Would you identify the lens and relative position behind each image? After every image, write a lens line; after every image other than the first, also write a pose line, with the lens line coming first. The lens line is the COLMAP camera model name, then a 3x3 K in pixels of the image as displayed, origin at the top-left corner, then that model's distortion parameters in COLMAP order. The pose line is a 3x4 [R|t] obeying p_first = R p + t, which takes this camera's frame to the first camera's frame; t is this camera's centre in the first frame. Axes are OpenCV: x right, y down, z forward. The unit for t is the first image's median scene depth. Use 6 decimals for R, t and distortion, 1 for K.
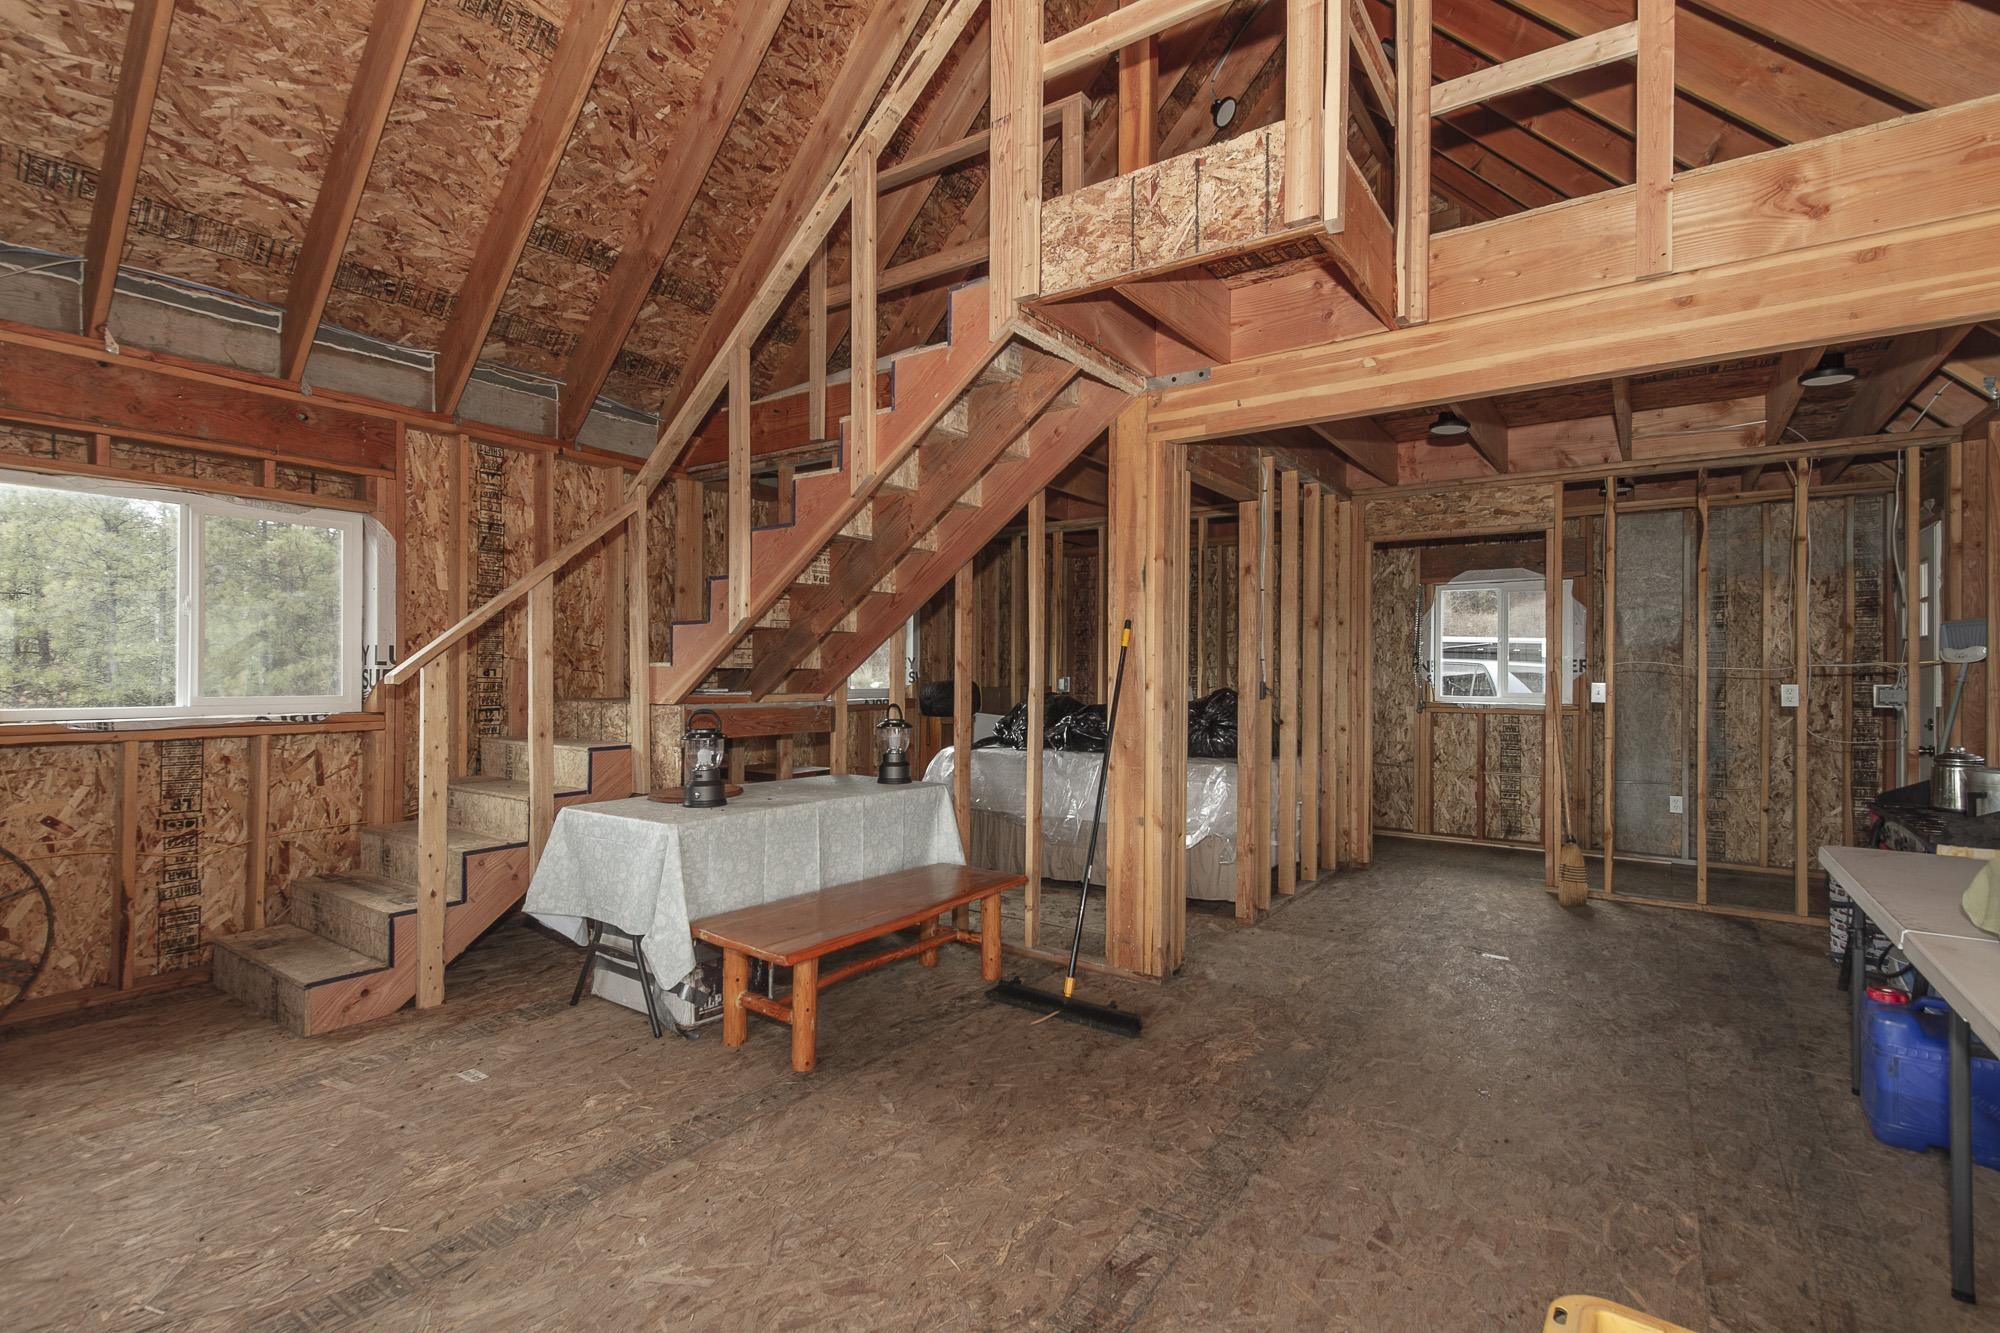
lens RADIAL K [[935.8, 0, 1009.7], [0, 935.8, 668.1], [0, 0, 1]] dist [-0.002329, -0.000211]
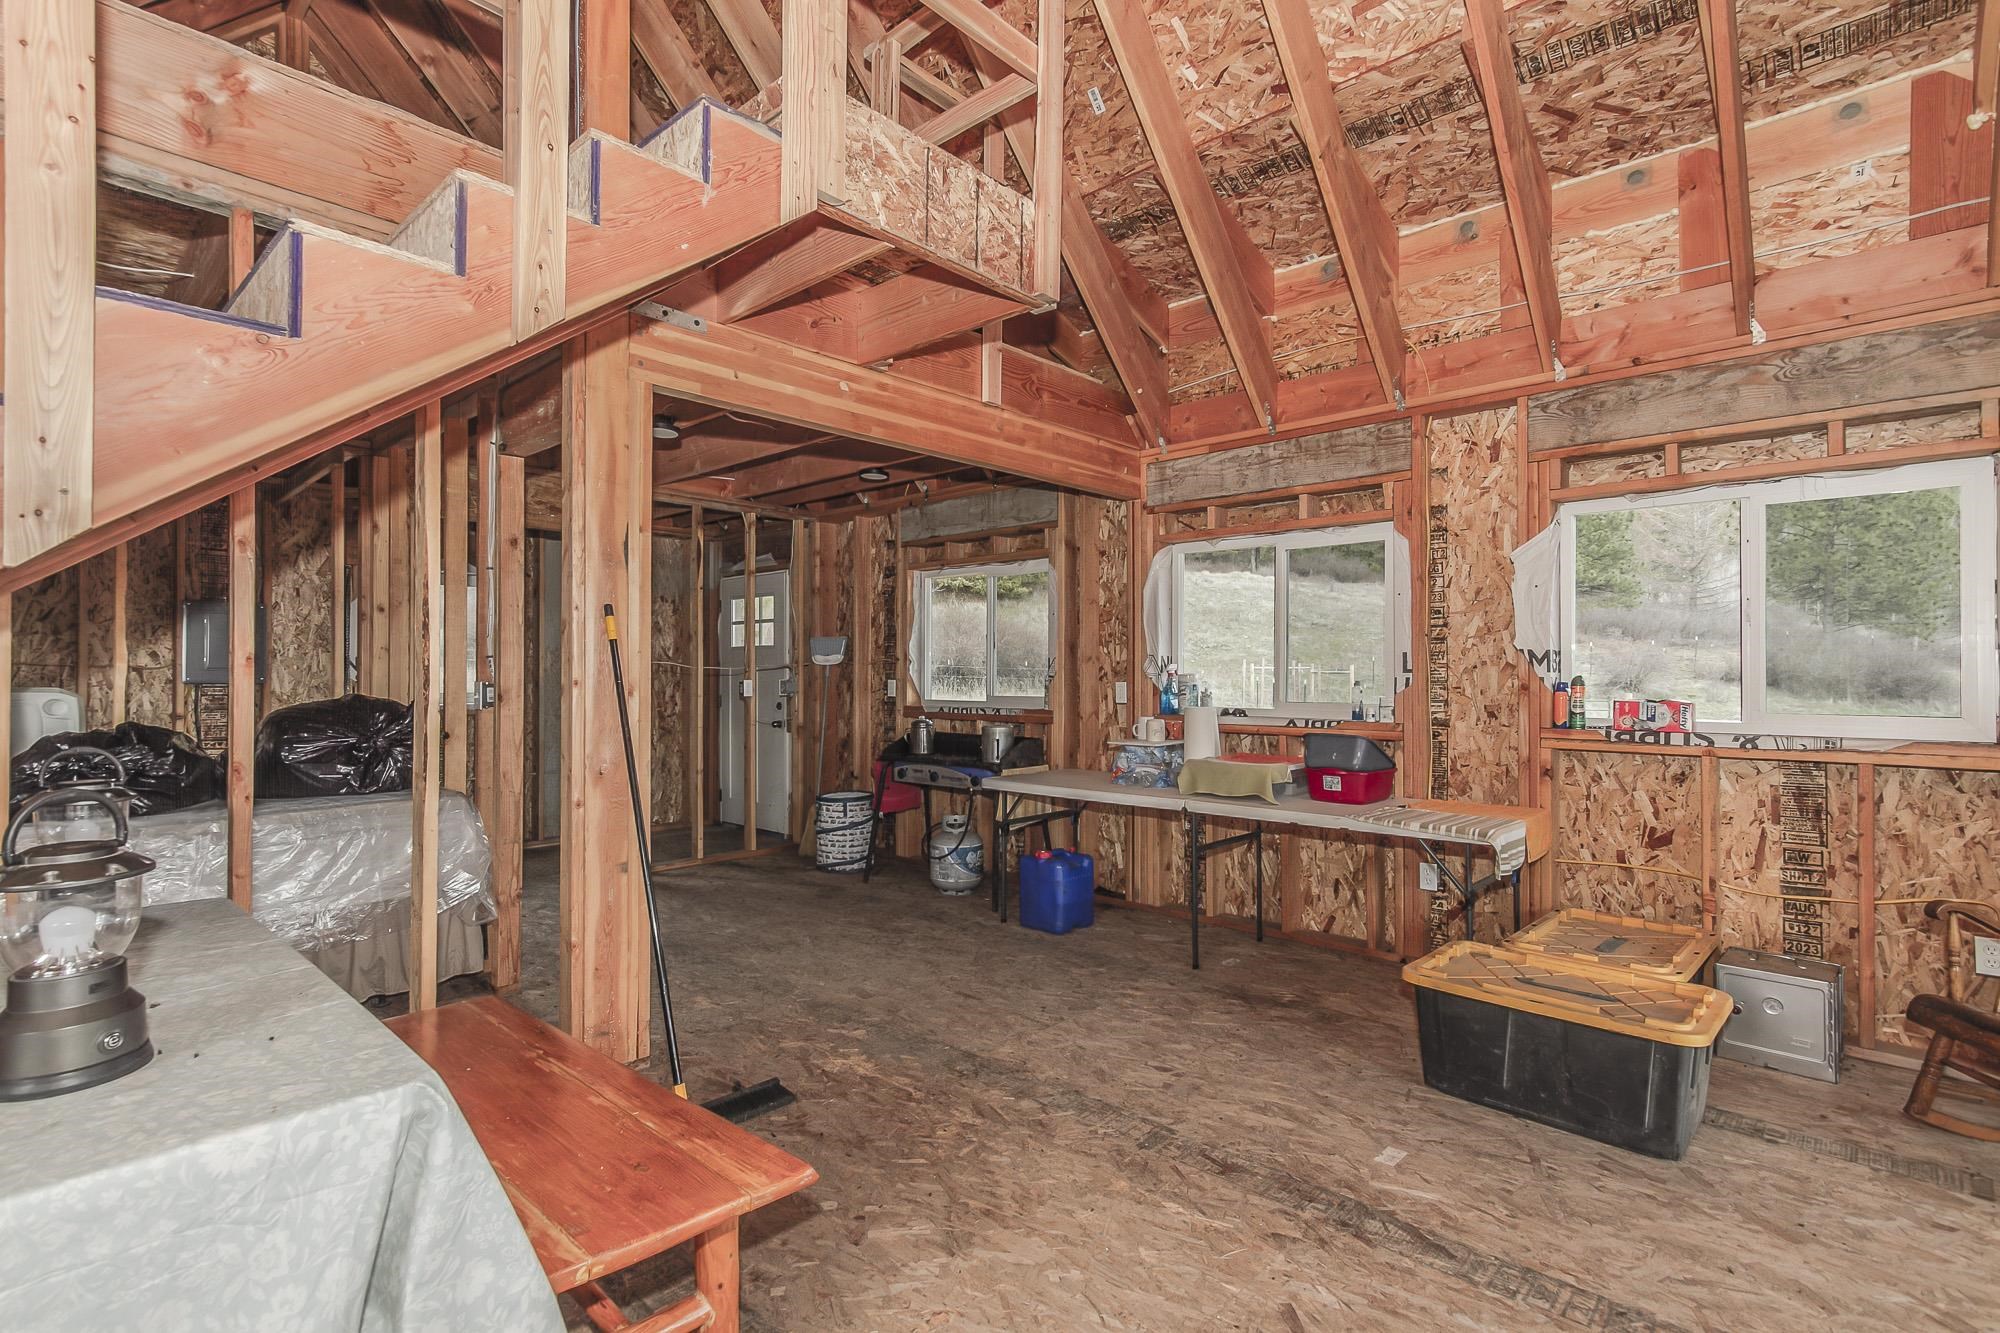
lens RADIAL K [[935.8, 0, 1009.7], [0, 935.8, 666.9], [0, 0, 1]] dist [-0.002329, -0.000211]
pose [[0.128937, 0.001572, 0.991652, -0.816837], [-0.003010, 0.999995, -0.001194, -0.001777], [-0.991648, -0.002831, 0.128941, 0.824130]]
